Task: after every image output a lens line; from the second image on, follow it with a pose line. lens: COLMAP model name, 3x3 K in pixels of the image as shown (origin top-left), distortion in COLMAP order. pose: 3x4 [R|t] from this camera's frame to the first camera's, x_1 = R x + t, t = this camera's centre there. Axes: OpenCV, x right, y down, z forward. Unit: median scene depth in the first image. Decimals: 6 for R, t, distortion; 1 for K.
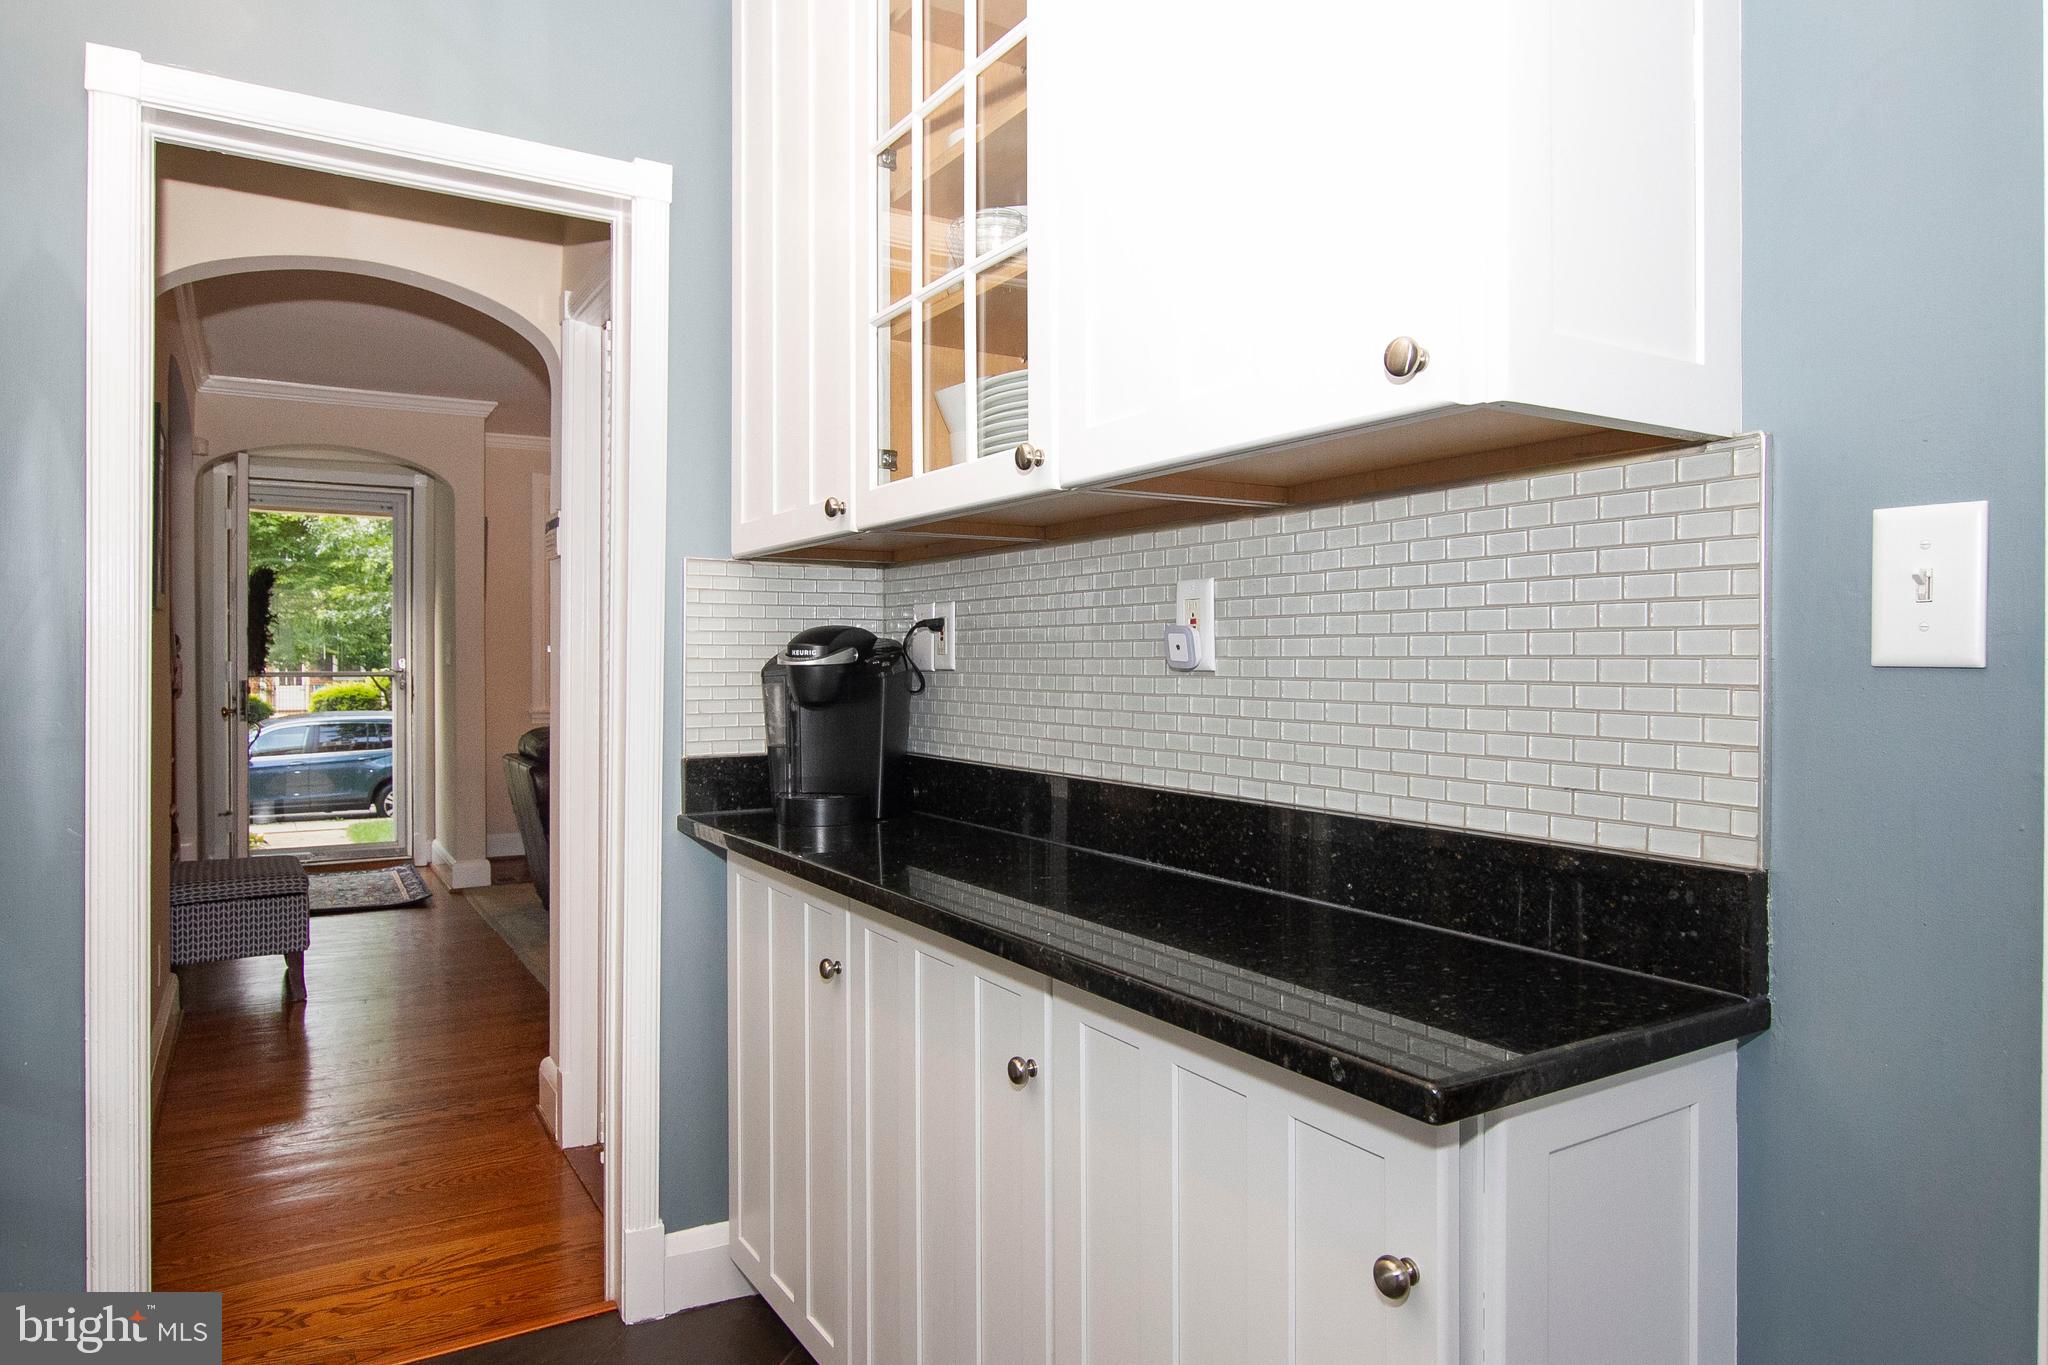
lens RADIAL K [[1236.0, 0, 1026.2], [0, 1236.0, 669.2], [0, 0, 1]] dist [-0.024924, 0.006061]
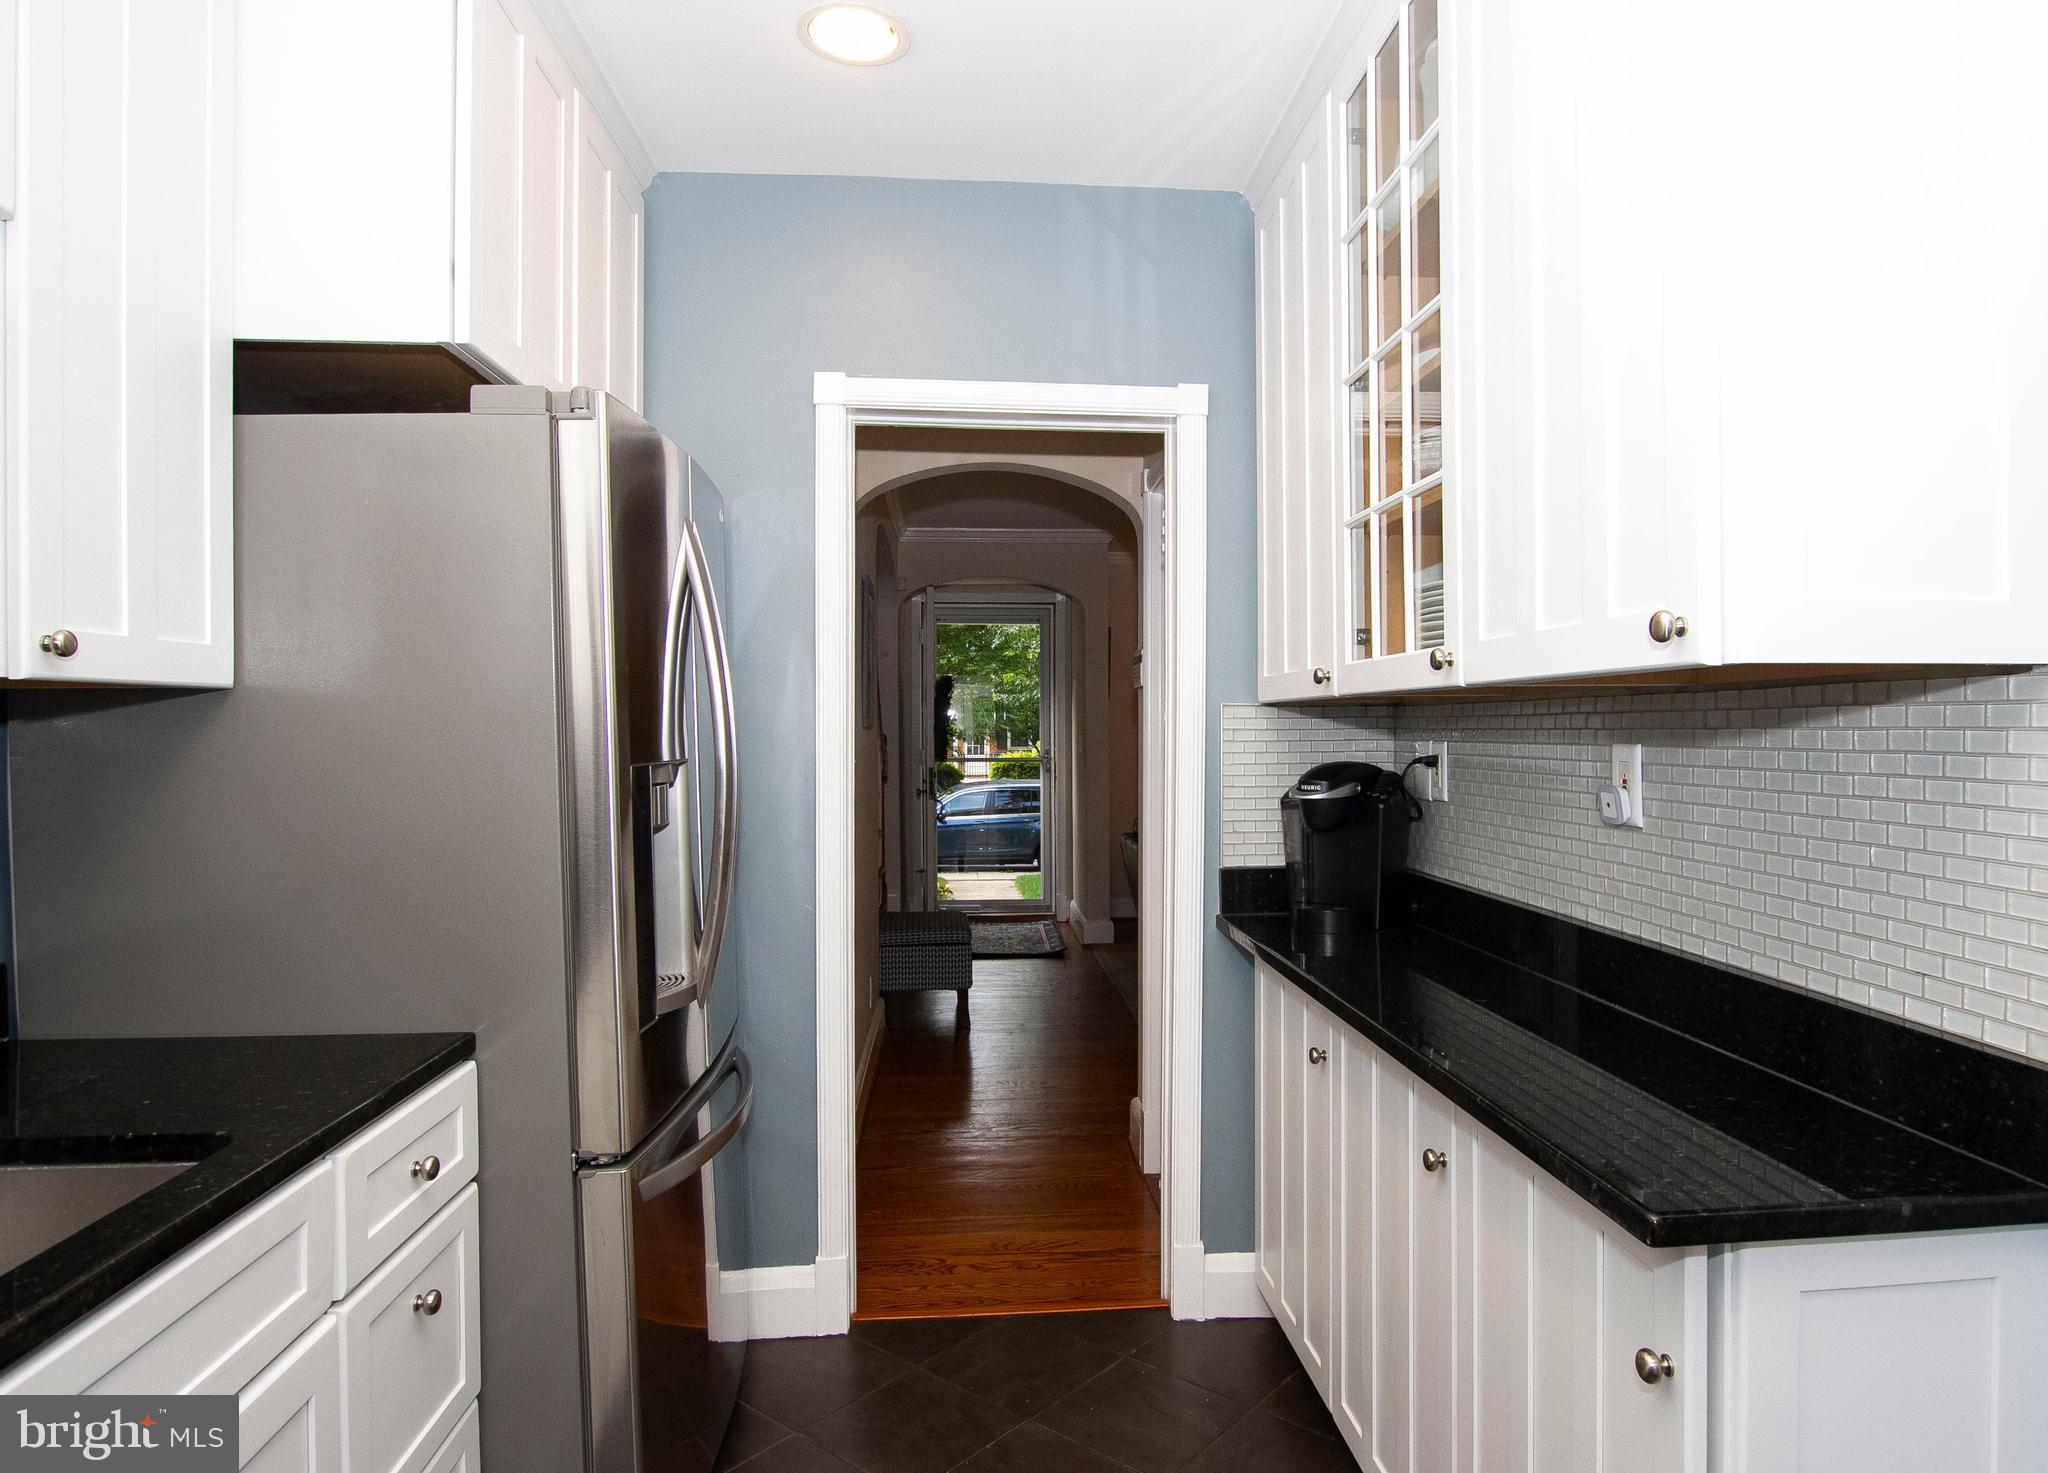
lens RADIAL K [[1213.2, 0, 1077.8], [0, 1213.2, 743.1], [0, 0, 1]] dist [-0.031817, 0.002563]
pose [[0.896787, -0.000741, -0.442462, 0.126730], [0.003463, 0.999980, 0.005343, -0.058931], [0.442449, -0.006323, 0.896771, -0.138045]]
